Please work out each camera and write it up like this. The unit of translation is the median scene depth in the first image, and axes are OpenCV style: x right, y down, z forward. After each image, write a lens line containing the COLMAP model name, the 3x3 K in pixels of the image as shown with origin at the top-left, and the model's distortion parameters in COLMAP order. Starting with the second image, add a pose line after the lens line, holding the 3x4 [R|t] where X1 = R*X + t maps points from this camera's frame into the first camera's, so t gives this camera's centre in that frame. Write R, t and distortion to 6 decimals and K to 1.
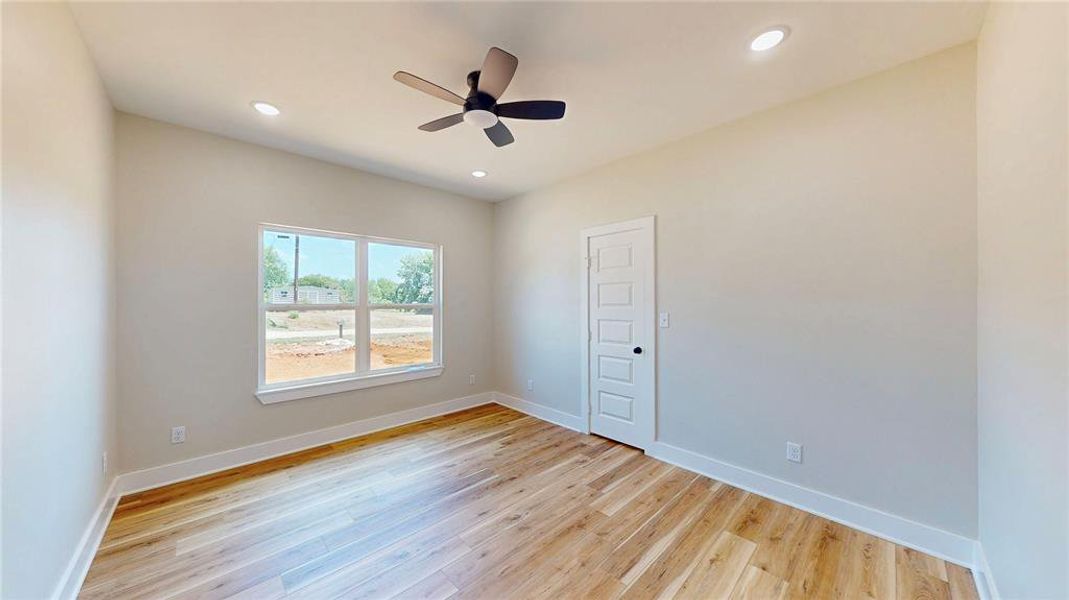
lens RADIAL K [[346.8, 0, 524.7], [0, 346.8, 301.5], [0, 0, 1]] dist [0.000442, 0.000034]
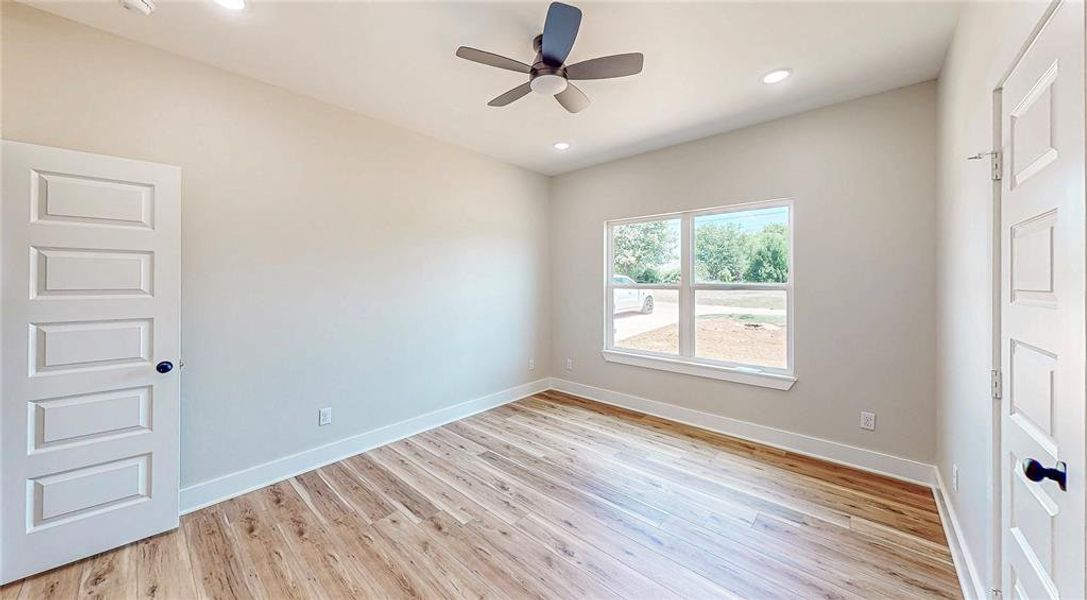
lens RADIAL K [[364.3, 0, 535.1], [0, 364.3, 280.7], [0, 0, 1]] dist [0.000313, -0.000013]
pose [[0.076261, -0.002292, -0.997085, 0.574860], [0.001728, 0.999996, -0.002167, -0.001007], [0.997086, -0.001557, 0.076265, 0.612891]]
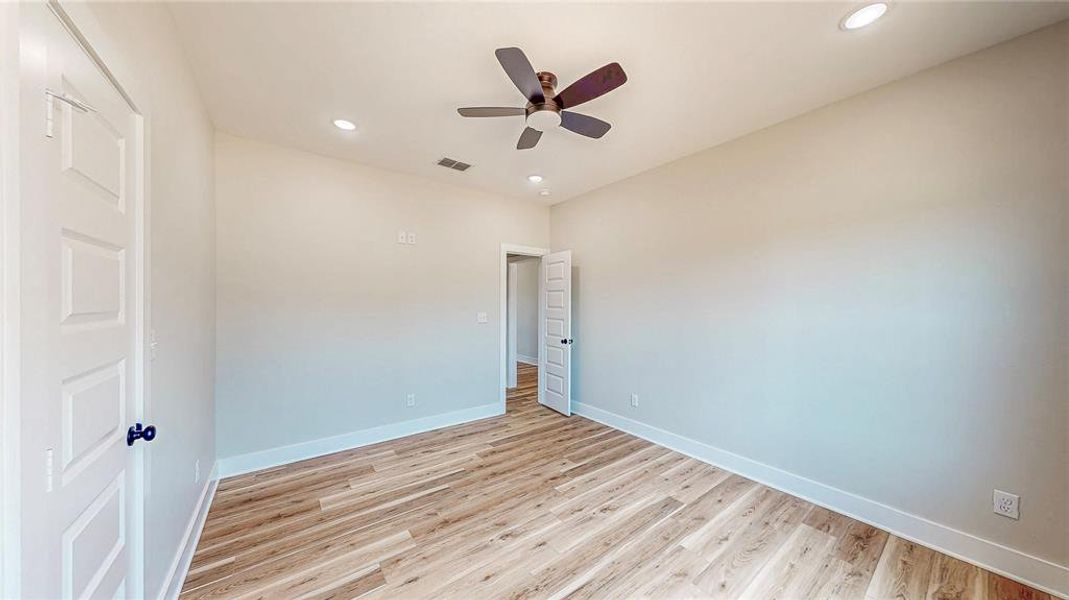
lens RADIAL K [[337.3, 0, 535.2], [0, 337.3, 302.3], [0, 0, 1]] dist [0.000483, -0.000006]
pose [[-0.993877, -0.002587, 0.110463, -0.144302], [-0.002798, 0.999995, -0.001762, -0.001826], [-0.110458, -0.002061, -0.993879, 1.345216]]
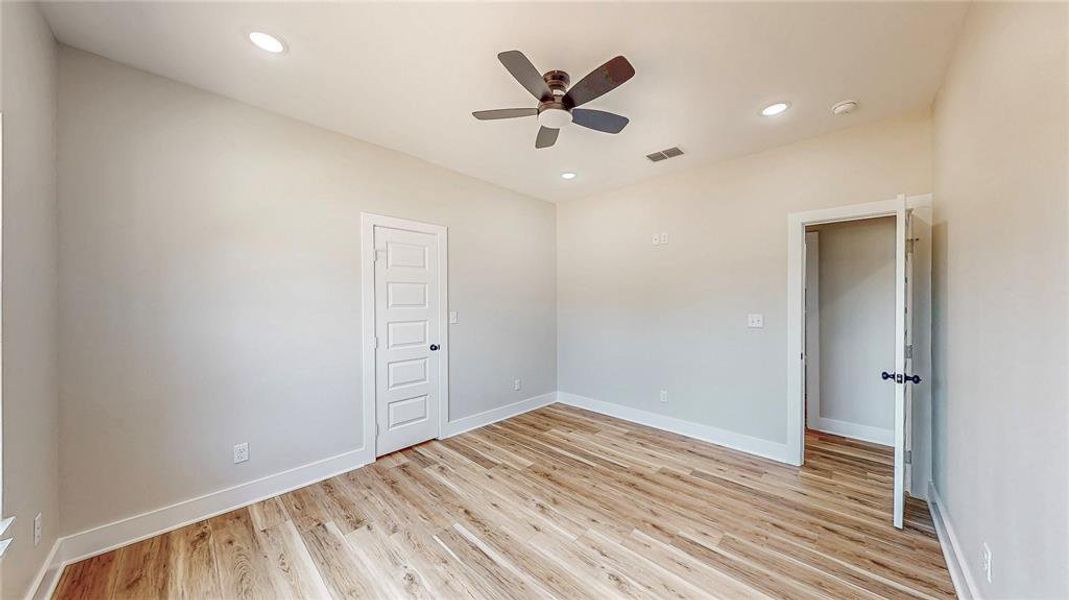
lens RADIAL K [[337.3, 0, 535.2], [0, 337.3, 302.3], [0, 0, 1]] dist [0.000483, -0.000006]
pose [[-0.056243, -0.005072, 0.998404, -0.746689], [0.001311, 0.999986, 0.005154, -0.003736], [-0.998416, 0.001599, -0.056236, 0.763578]]
